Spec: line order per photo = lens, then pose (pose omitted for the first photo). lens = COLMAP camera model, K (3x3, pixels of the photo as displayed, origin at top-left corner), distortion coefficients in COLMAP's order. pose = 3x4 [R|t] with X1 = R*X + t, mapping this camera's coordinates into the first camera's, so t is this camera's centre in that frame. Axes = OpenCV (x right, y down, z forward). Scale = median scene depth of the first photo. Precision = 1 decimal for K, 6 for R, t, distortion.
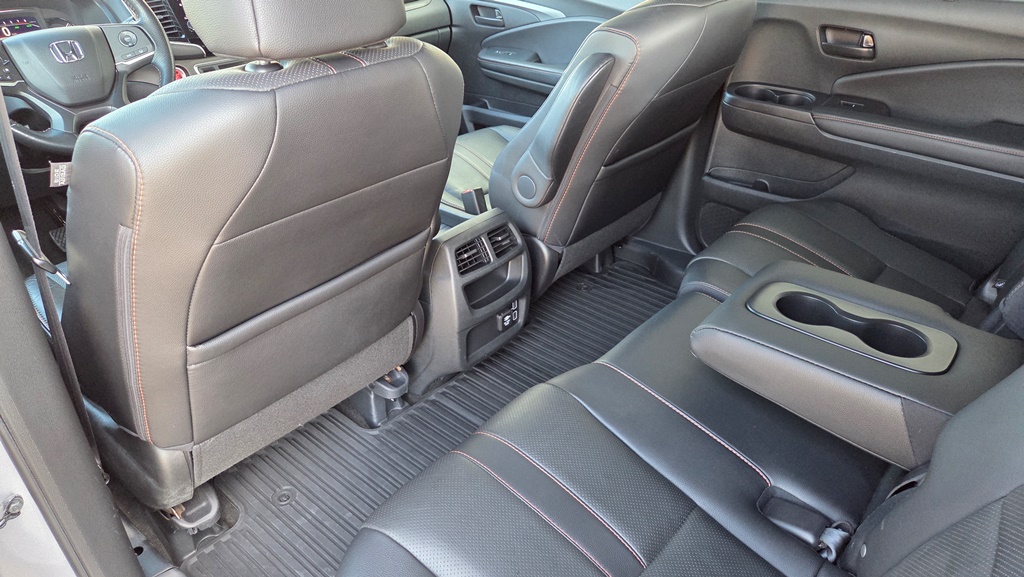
lens RADIAL K [[684.8, 0, 501.1], [0, 684.8, 281.7], [0, 0, 1]] dist [0.048550, -0.041313]
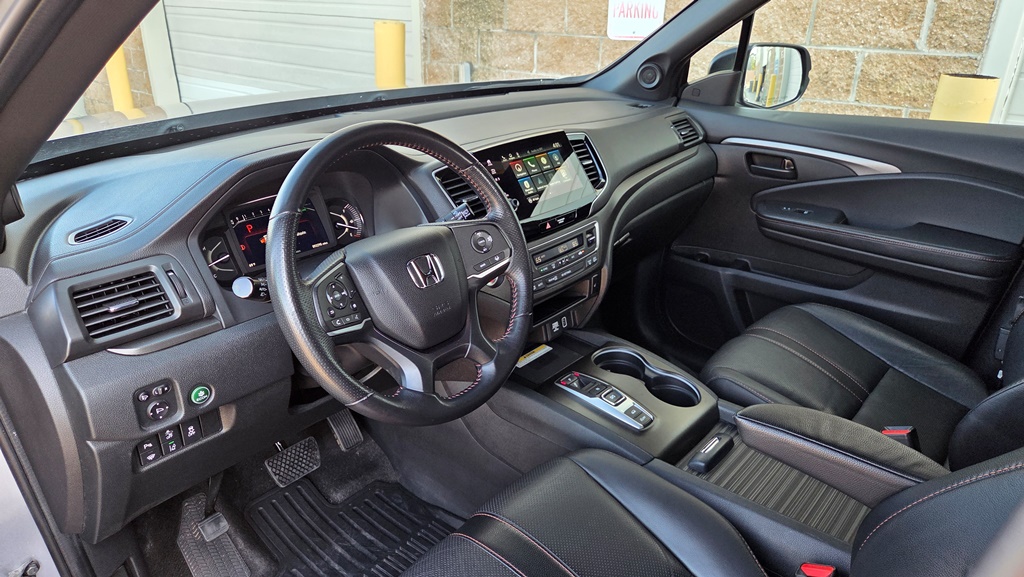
lens RADIAL K [[684.8, 0, 501.5], [0, 684.8, 288.4], [0, 0, 1]] dist [0.048550, -0.041313]
pose [[0.999927, 0.008986, -0.008099, -0.480495], [-0.009876, 0.993013, -0.117589, -0.209124], [0.006986, 0.117660, 0.993029, 0.301076]]
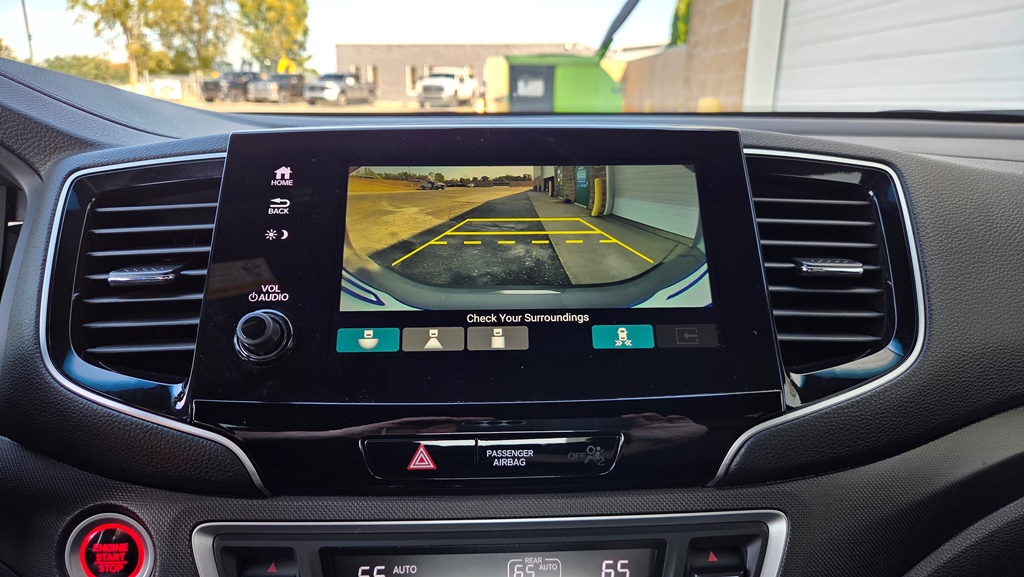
lens RADIAL K [[684.8, 0, 512.3], [0, 684.8, 301.5], [0, 0, 1]] dist [0.048550, -0.041313]
pose [[0.673696, 0.201366, -0.711046, -0.282562], [-0.374286, 0.922603, -0.093348, -0.414041], [0.637216, 0.329022, 0.696922, 0.970882]]
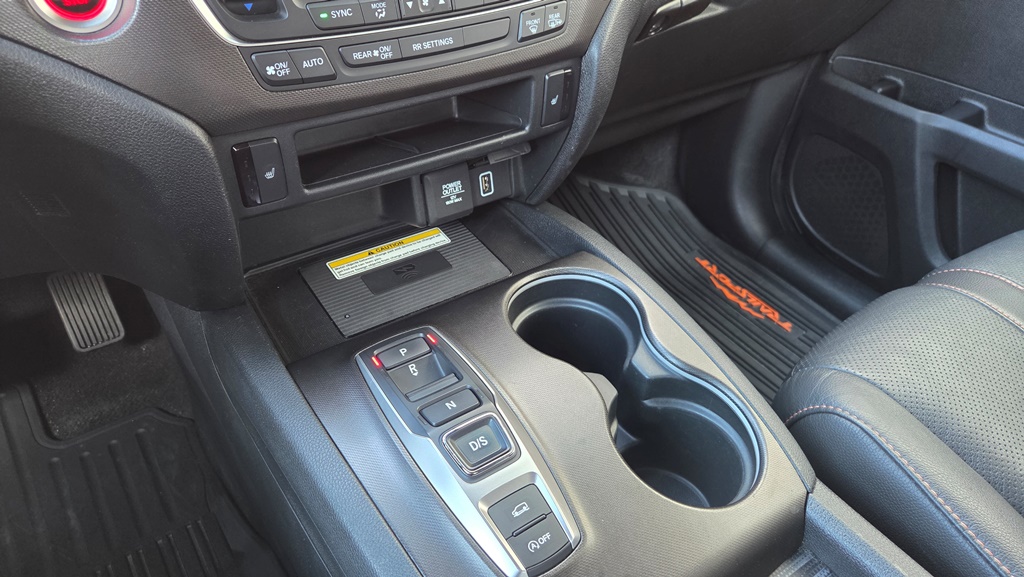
lens RADIAL K [[684.8, 0, 509.4], [0, 684.8, 291.4], [0, 0, 1]] dist [0.048550, -0.041313]
pose [[0.966848, 0.200568, -0.158044, -0.313145], [-0.174326, 0.970694, 0.165419, -0.283125], [0.186590, -0.132383, 0.973478, 0.866188]]
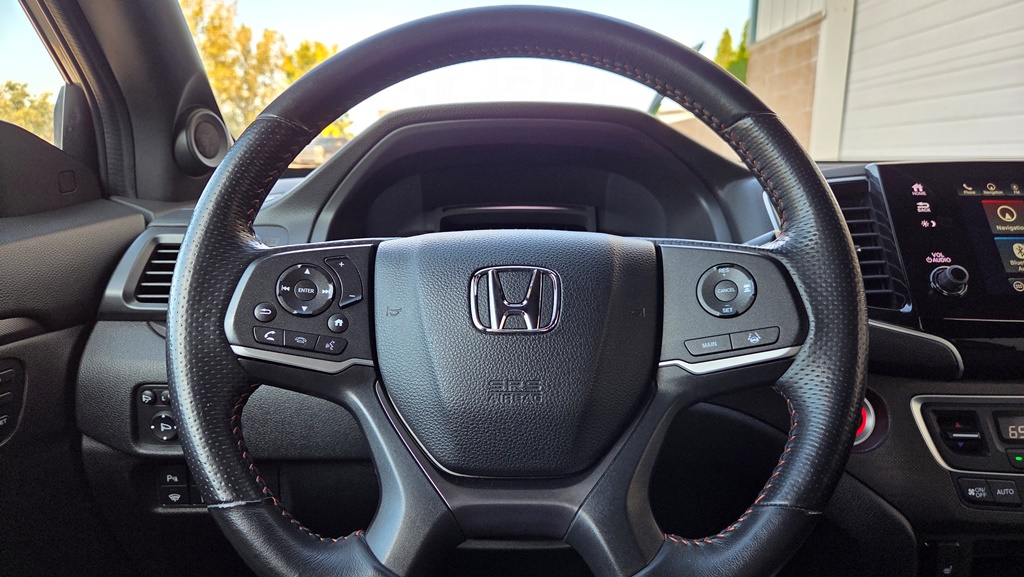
lens RADIAL K [[684.8, 0, 517.2], [0, 684.8, 290.7], [0, 0, 1]] dist [0.048550, -0.041313]
pose [[0.648954, 0.132980, -0.749117, -0.357508], [-0.383894, 0.907310, -0.171503, -0.251851], [0.656875, 0.398879, 0.639852, 0.713818]]
